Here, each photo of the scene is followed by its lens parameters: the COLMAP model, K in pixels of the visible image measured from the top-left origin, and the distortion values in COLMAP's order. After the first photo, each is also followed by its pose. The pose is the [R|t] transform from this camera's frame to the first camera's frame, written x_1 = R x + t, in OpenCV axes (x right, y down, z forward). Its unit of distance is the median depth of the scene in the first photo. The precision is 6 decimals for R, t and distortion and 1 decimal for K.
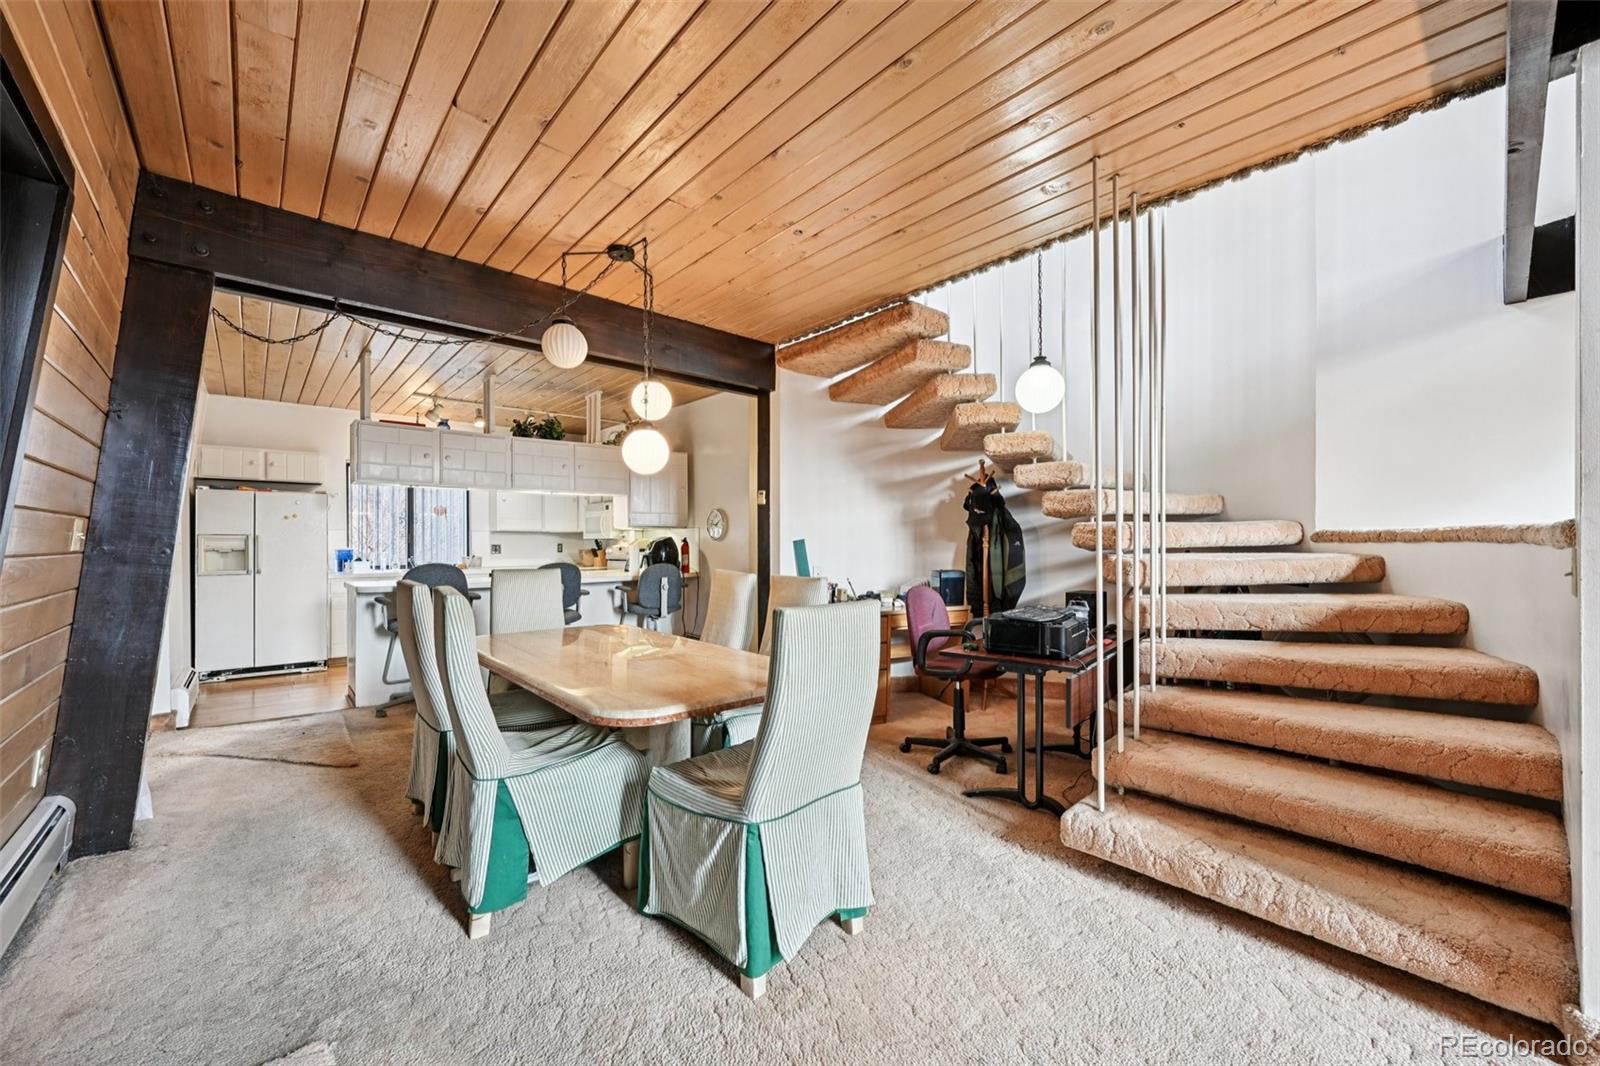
lens RADIAL K [[628.0, 0, 811.8], [0, 628.0, 539.1], [0, 0, 1]] dist [-0.001887, -0.000273]
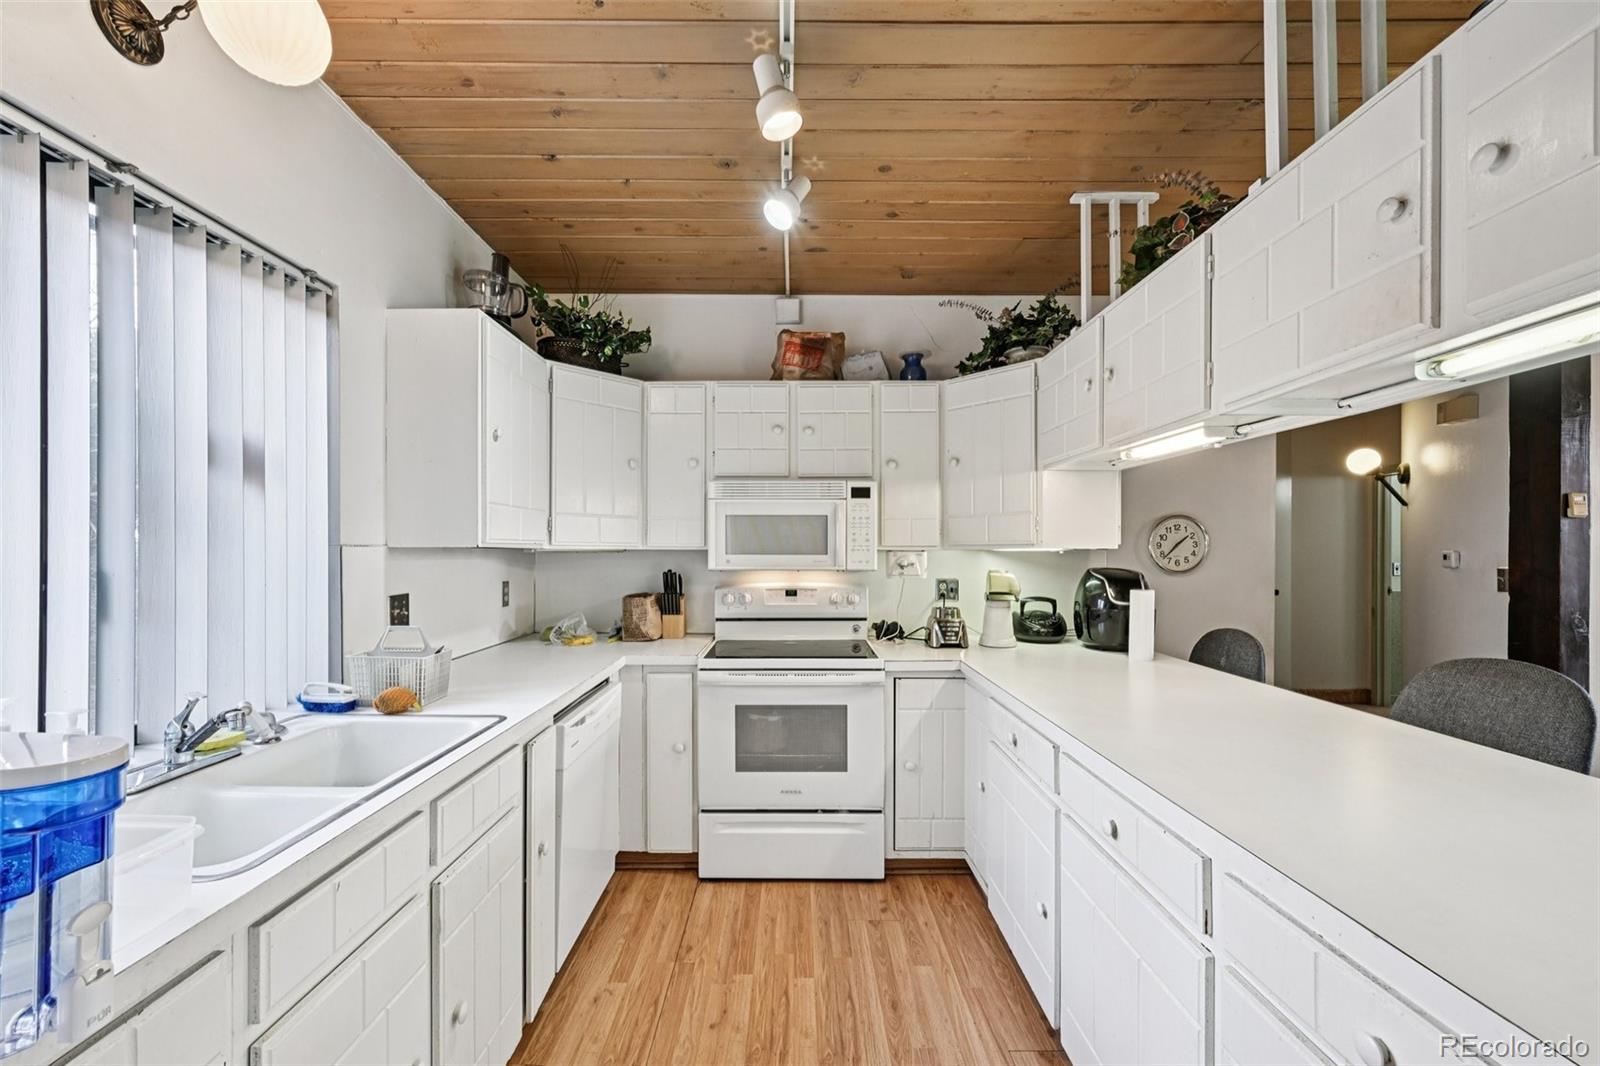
lens RADIAL K [[628.0, 0, 787.7], [0, 628.0, 550.1], [0, 0, 1]] dist [-0.001887, -0.000273]
pose [[0.676209, 0.006914, 0.736677, -0.802712], [-0.008844, 0.999960, -0.001267, -0.015817], [-0.736657, -0.005658, 0.676243, 0.938186]]
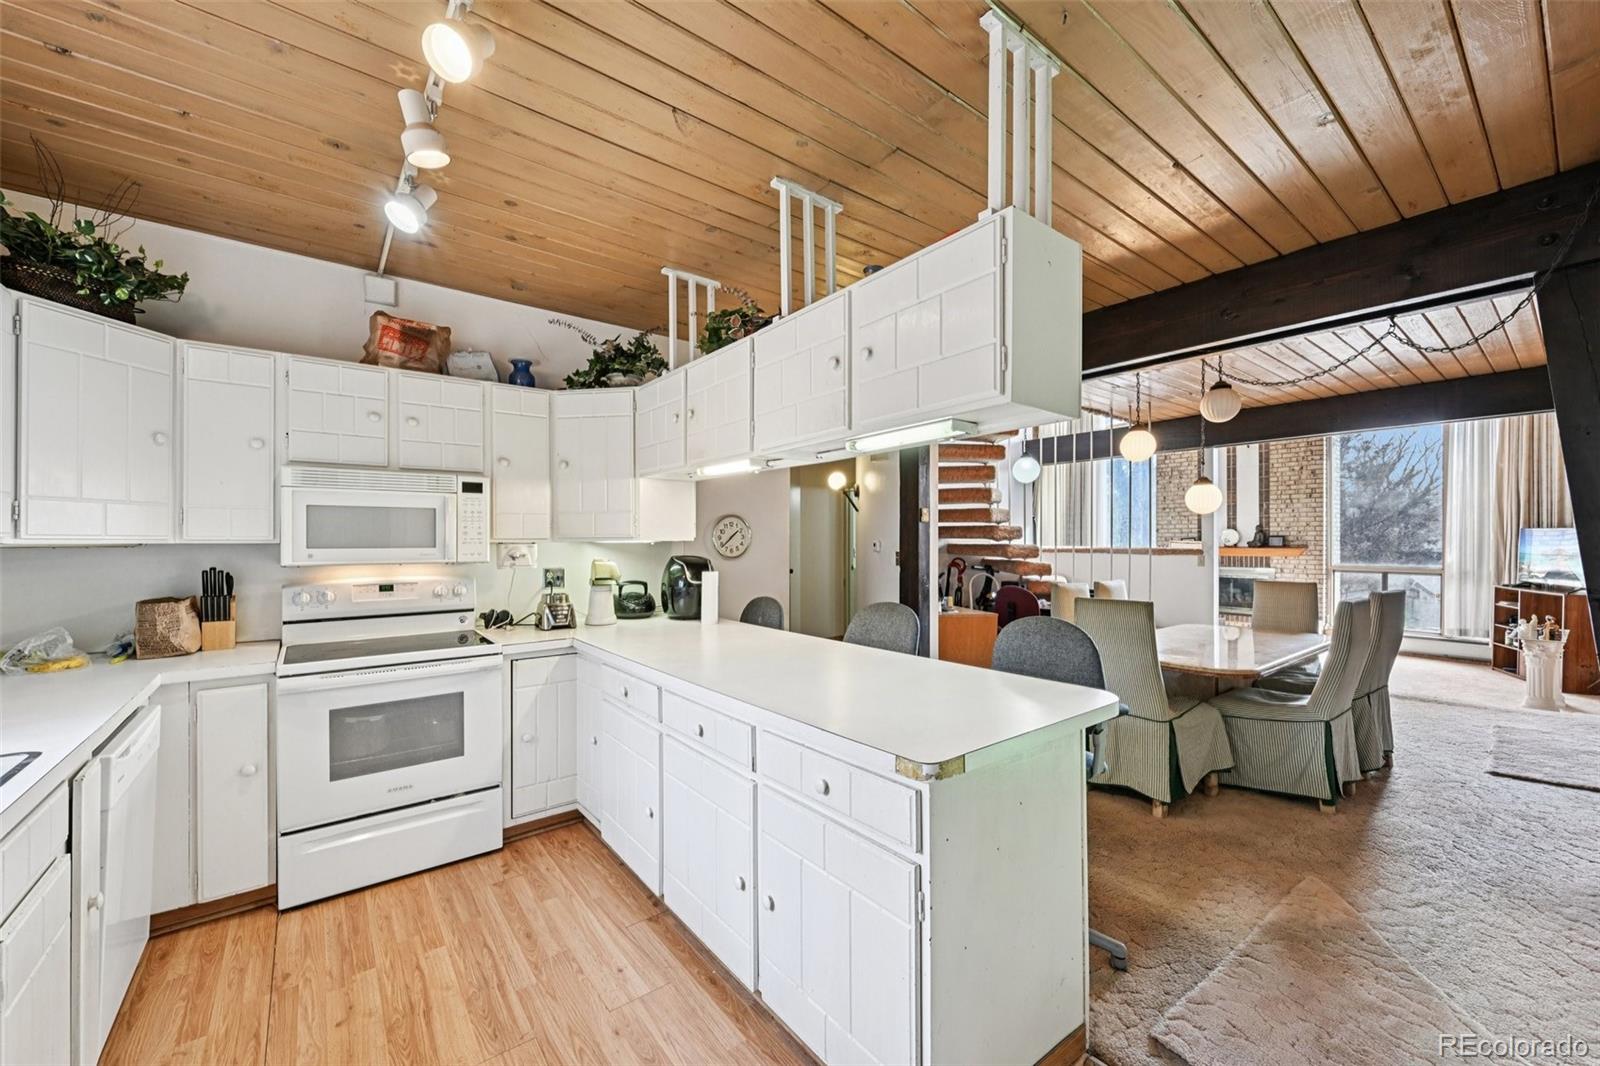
lens RADIAL K [[628.0, 0, 804.8], [0, 628.0, 538.6], [0, 0, 1]] dist [-0.001887, -0.000273]
pose [[0.063032, 0.007778, 0.997981, -0.895075], [-0.002557, 0.999968, -0.007631, -0.017193], [-0.998008, -0.002071, 0.063049, 0.926452]]
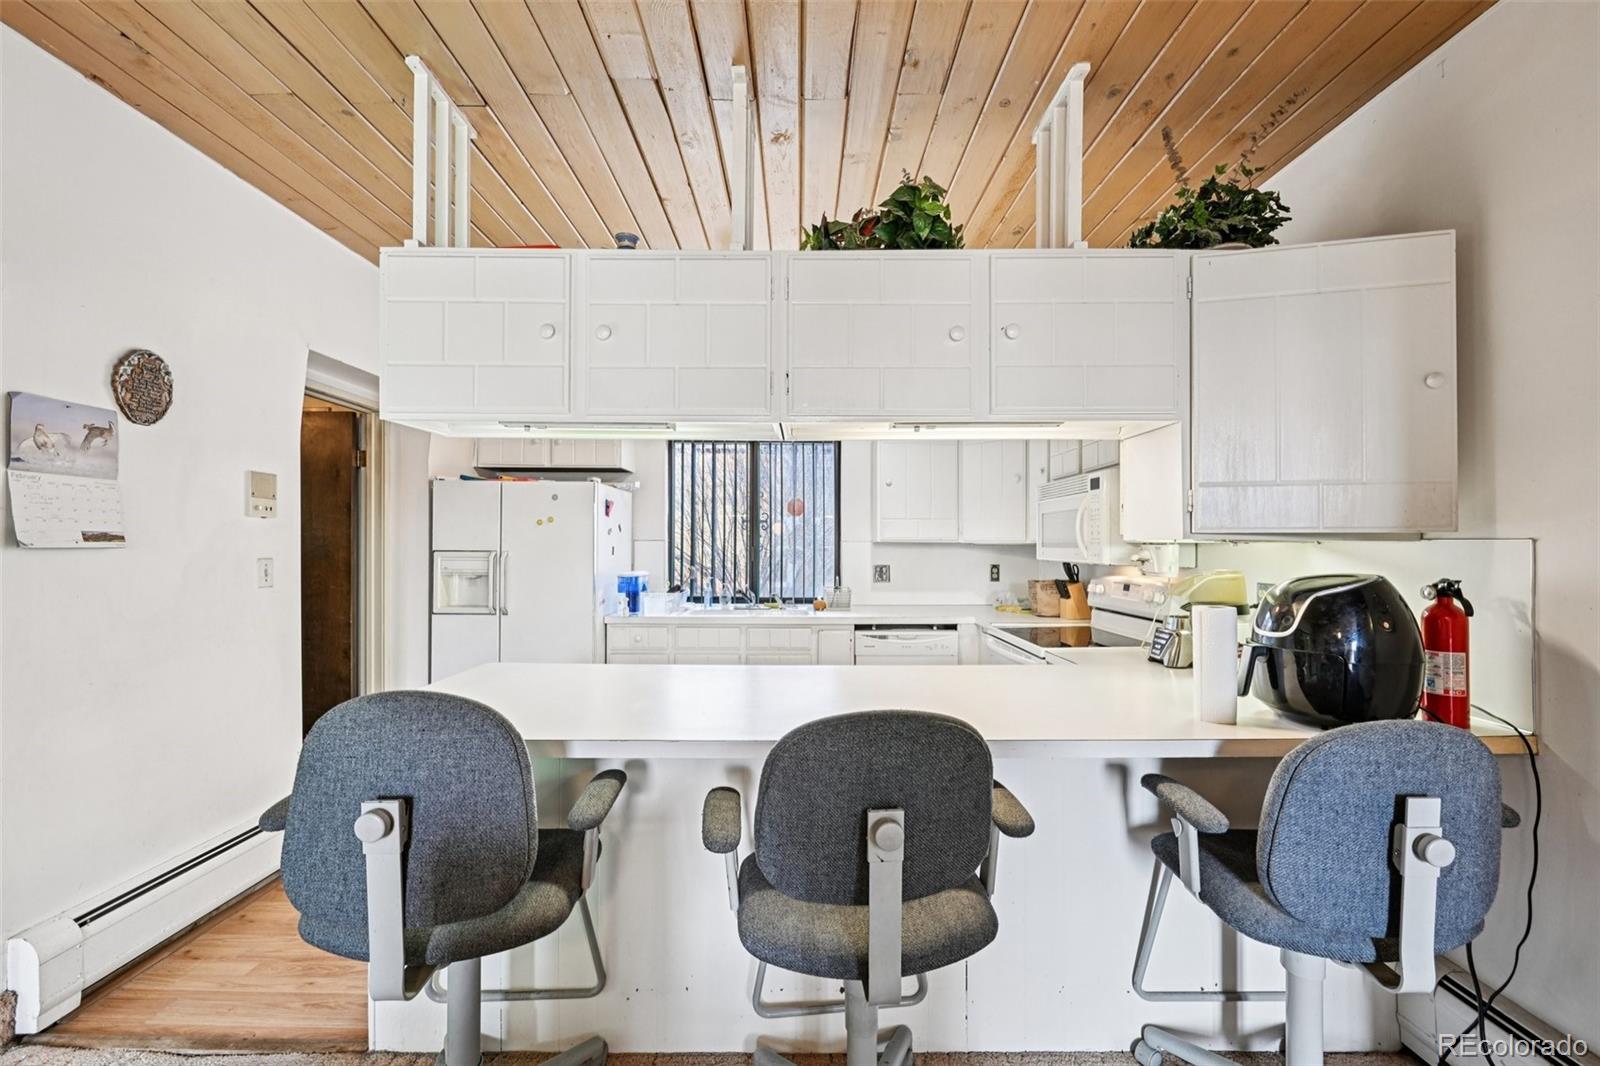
lens RADIAL K [[628.0, 0, 803.7], [0, 628.0, 541.1], [0, 0, 1]] dist [-0.001887, -0.000273]
pose [[0.748582, 0.003114, -0.663035, -0.250456], [-0.002578, 0.999995, 0.001786, -0.018821], [0.663038, 0.000373, 0.748586, 0.726707]]
